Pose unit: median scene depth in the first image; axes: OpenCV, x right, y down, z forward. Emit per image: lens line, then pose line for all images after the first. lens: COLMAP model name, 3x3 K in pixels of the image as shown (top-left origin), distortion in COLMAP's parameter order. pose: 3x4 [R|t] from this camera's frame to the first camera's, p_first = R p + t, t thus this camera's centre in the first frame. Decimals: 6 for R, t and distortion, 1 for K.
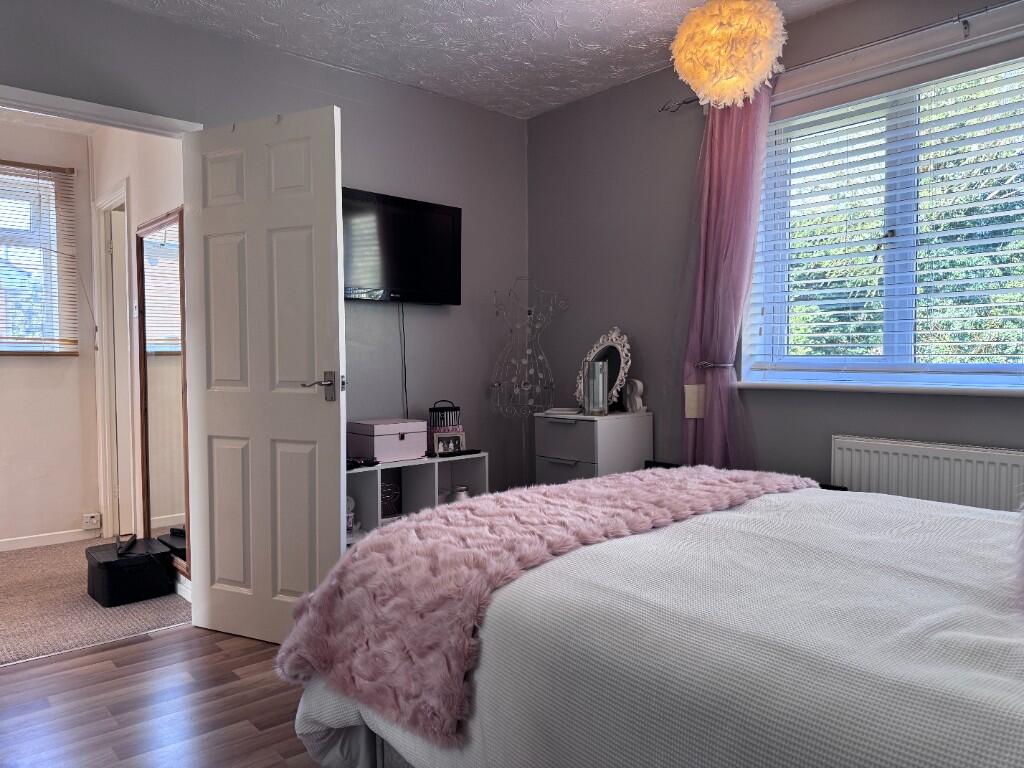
lens RADIAL K [[736.8, 0, 512.0], [0, 736.8, 384.0], [0, 0, 1]] dist [0.078797, -0.108596]
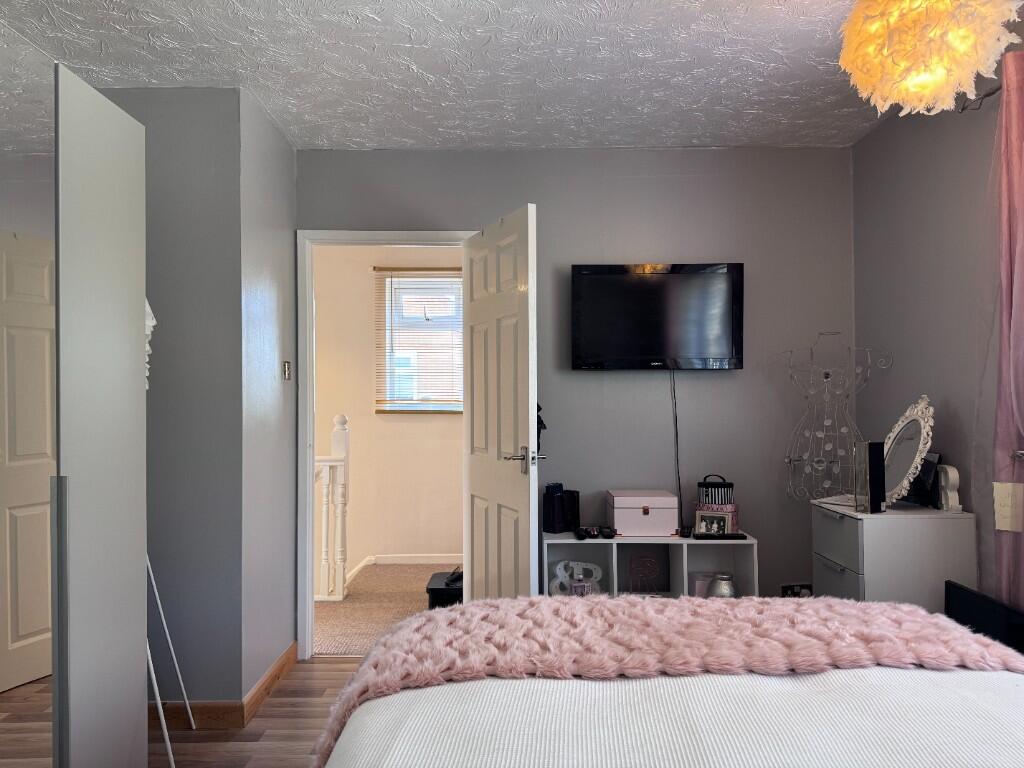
lens RADIAL K [[733.4, 0, 510.7], [0, 733.4, 372.3], [0, 0, 1]] dist [0.082551, -0.136786]
pose [[0.746406, -0.017492, -0.665261, 0.338256], [-0.025651, 0.998155, -0.055025, -0.048937], [0.664996, 0.058135, 0.744581, 0.148329]]
